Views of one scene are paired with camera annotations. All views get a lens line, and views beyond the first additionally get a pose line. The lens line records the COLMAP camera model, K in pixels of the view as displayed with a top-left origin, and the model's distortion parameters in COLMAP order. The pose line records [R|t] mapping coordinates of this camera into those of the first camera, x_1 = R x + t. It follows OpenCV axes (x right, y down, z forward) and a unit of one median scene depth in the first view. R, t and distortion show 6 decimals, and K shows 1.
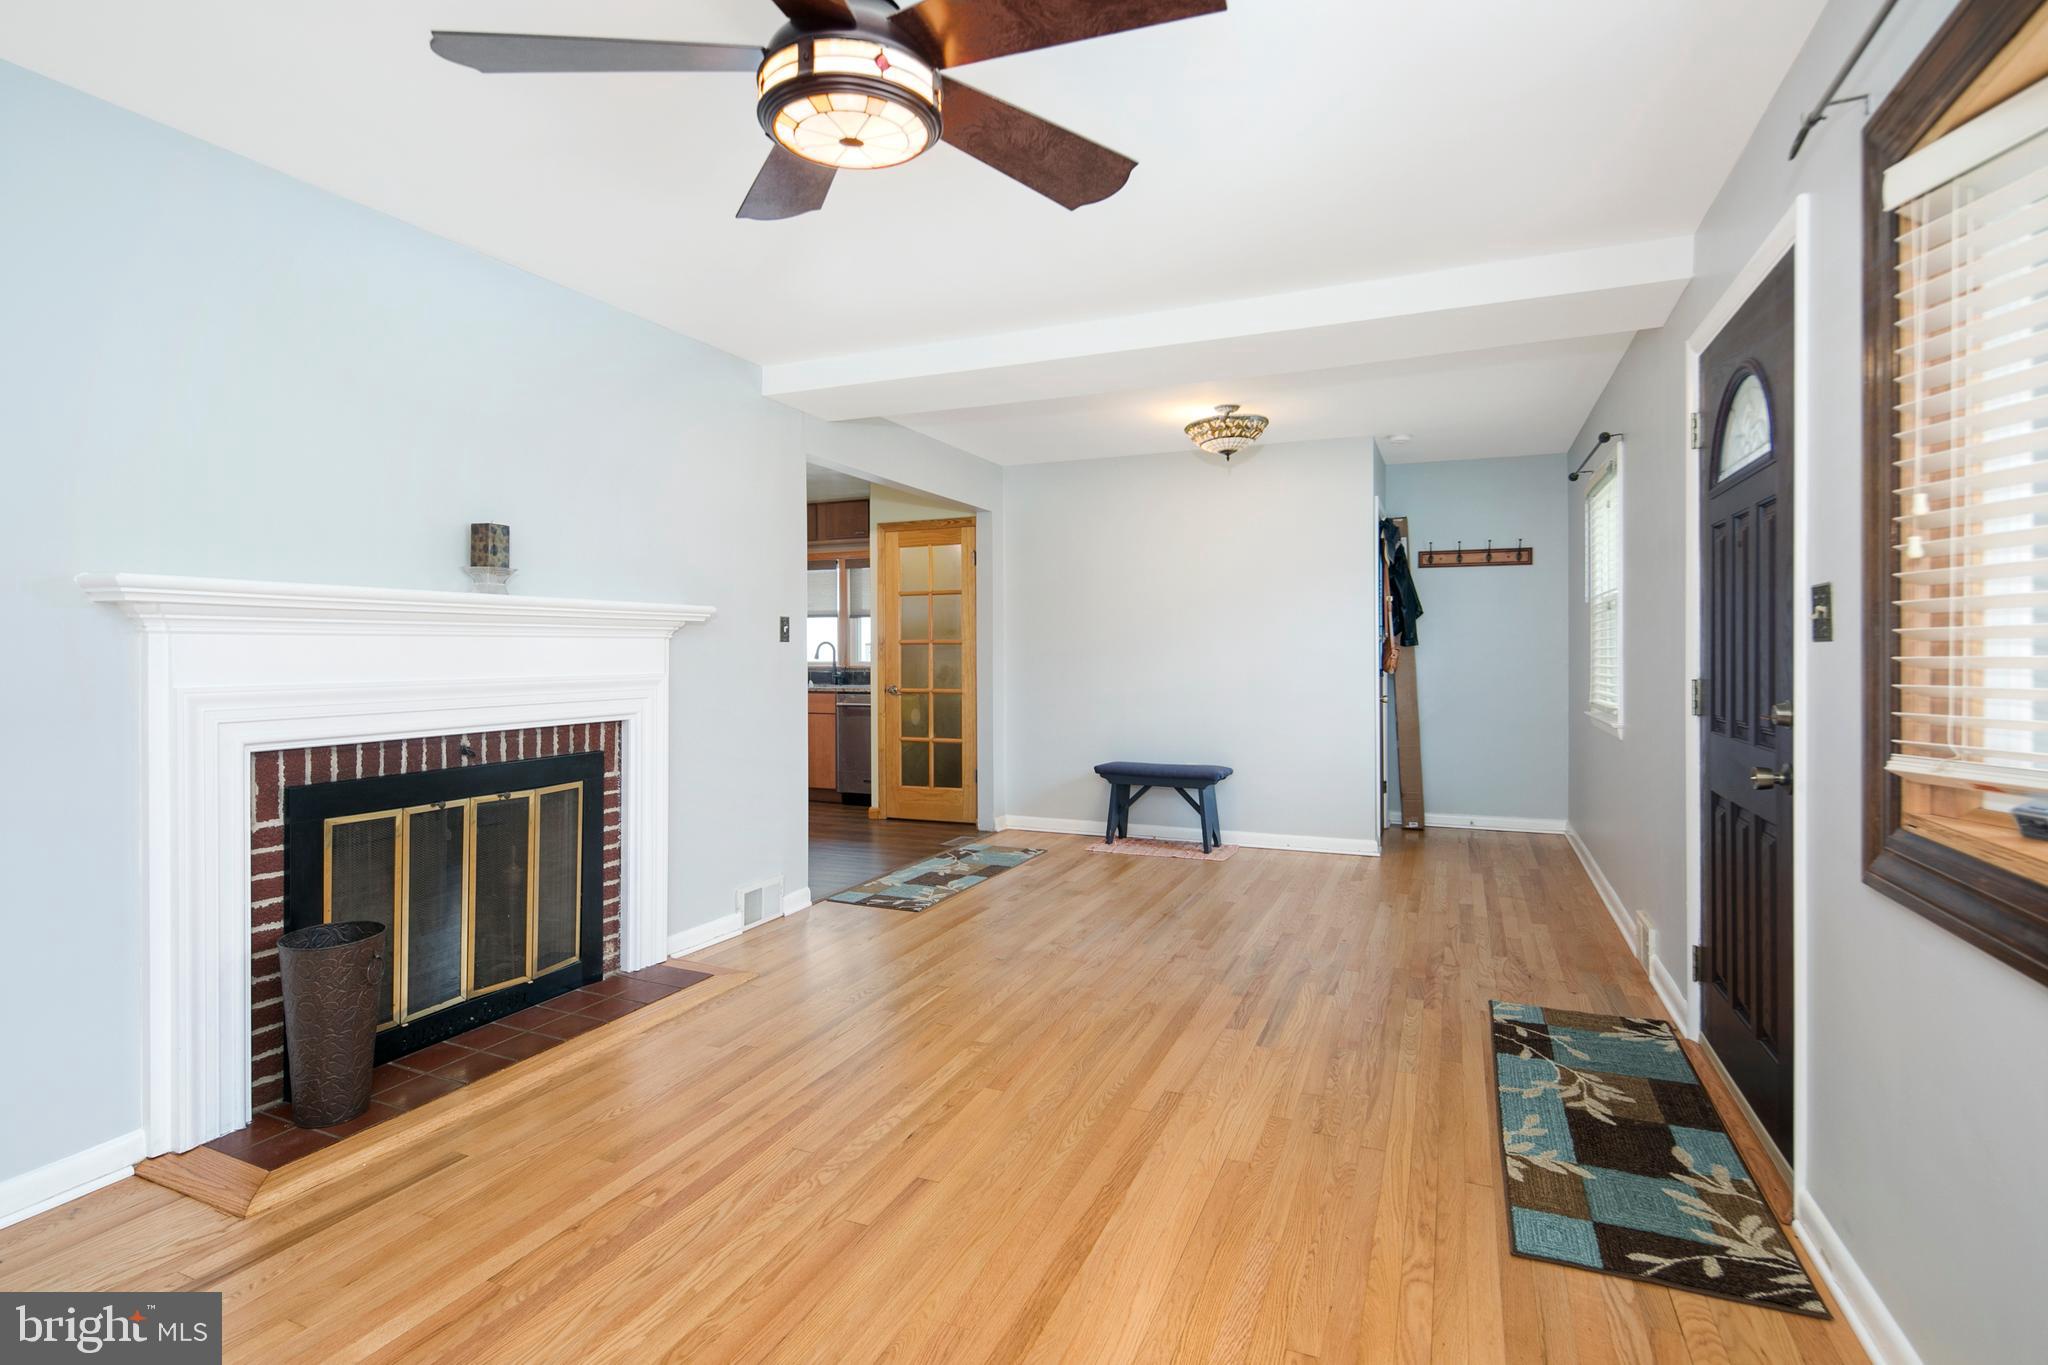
lens RADIAL K [[989.7, 0, 1028.8], [0, 989.7, 645.8], [0, 0, 1]] dist [0.005714, -0.006424]
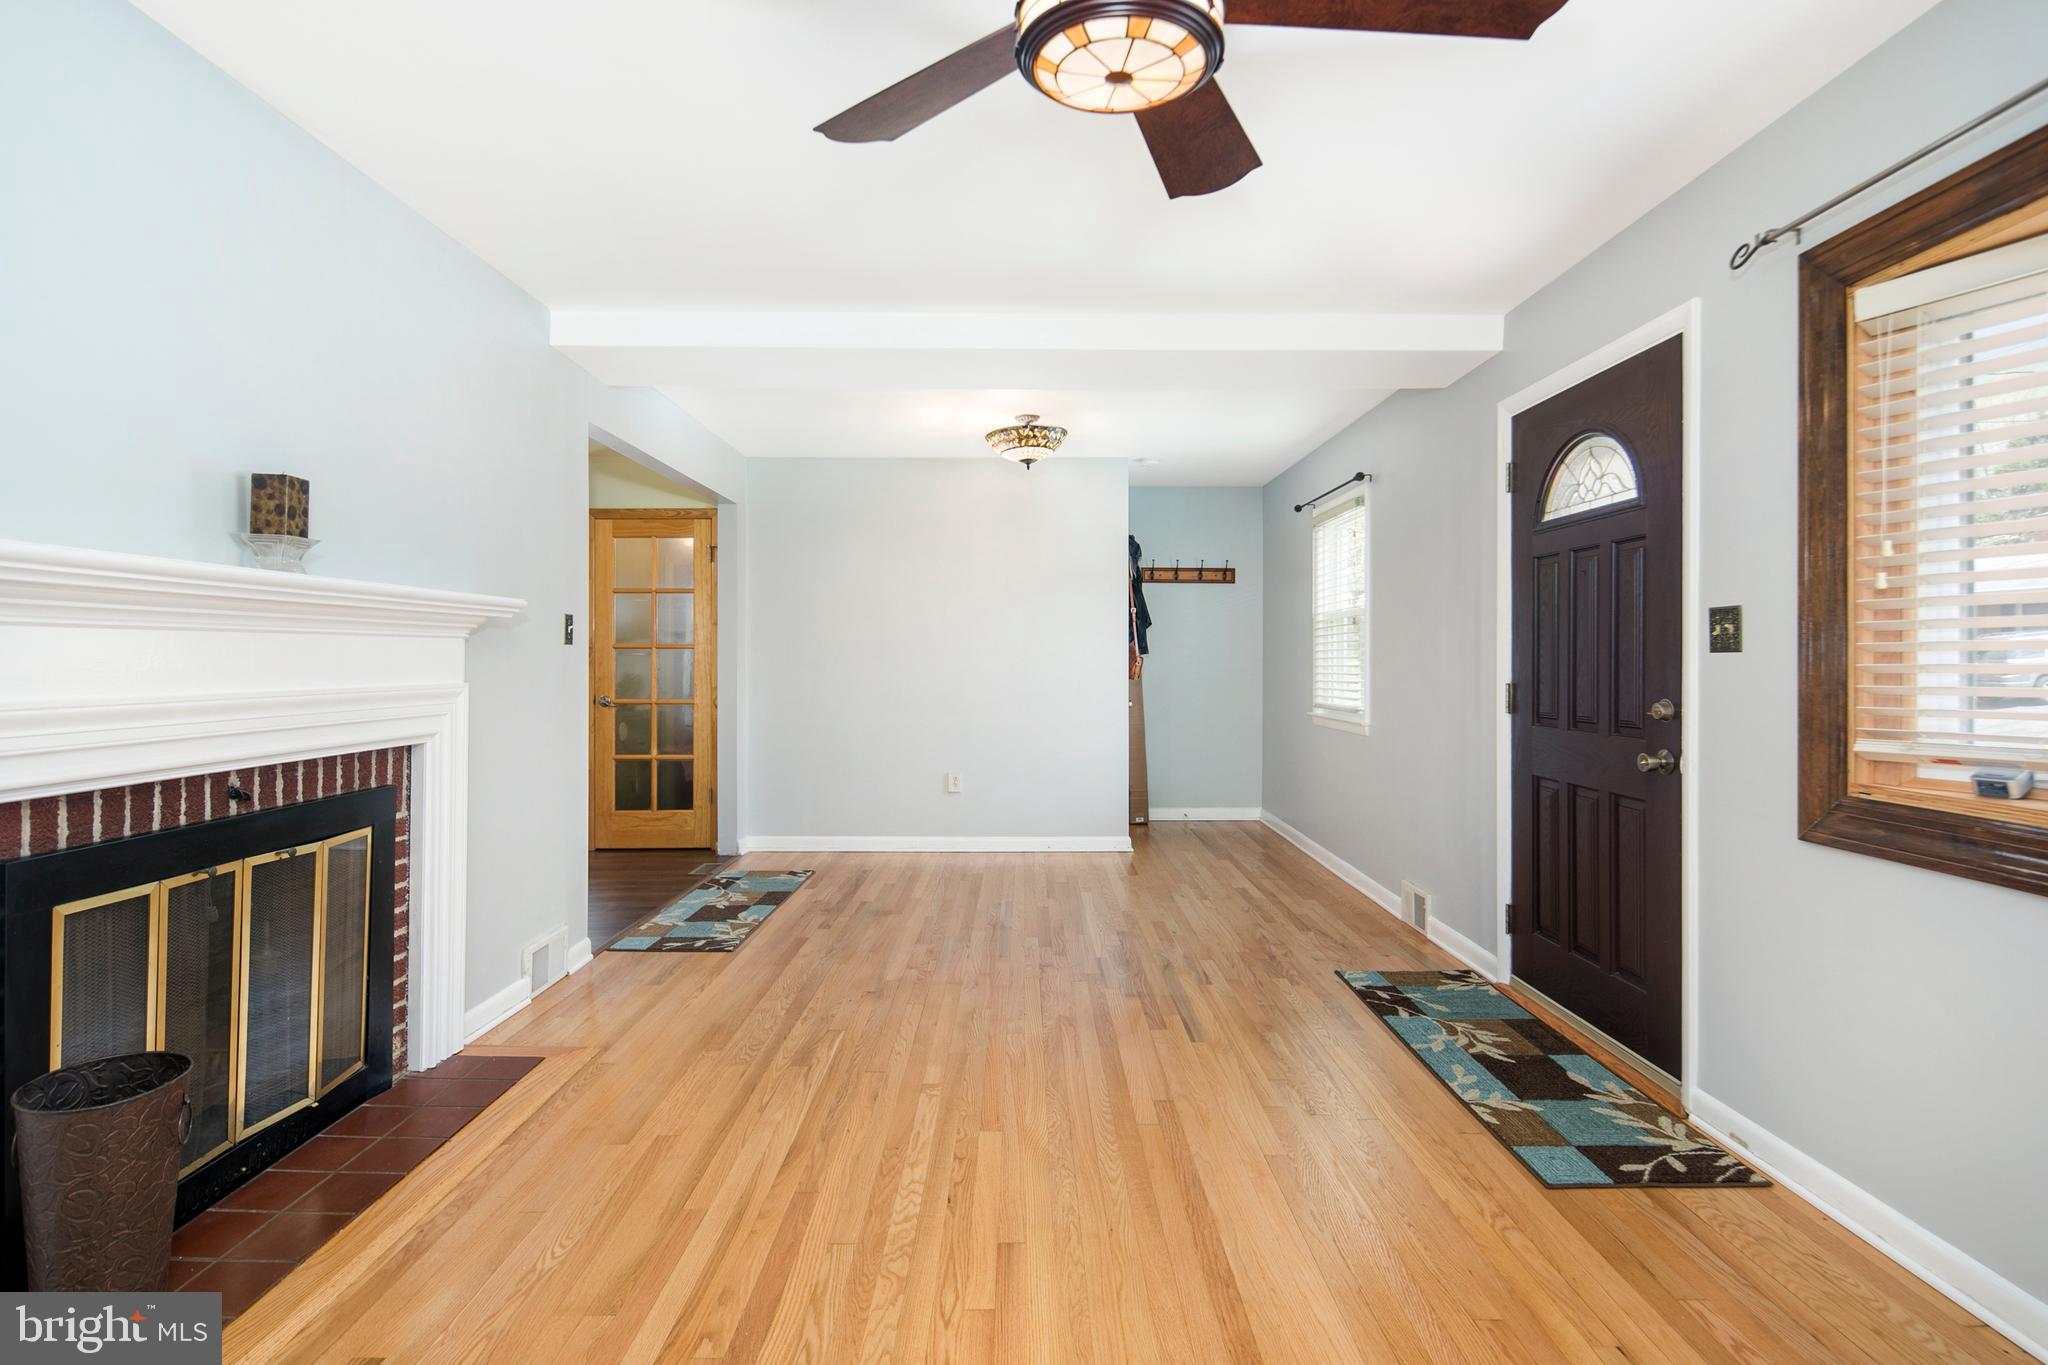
lens RADIAL K [[989.7, 0, 1027.8], [0, 989.7, 654.1], [0, 0, 1]] dist [0.005714, -0.006424]
pose [[0.916709, 0.006509, 0.399503, -0.314466], [-0.006627, 0.999977, -0.001084, 0.003222], [-0.399501, -0.001654, 0.916731, 0.117719]]
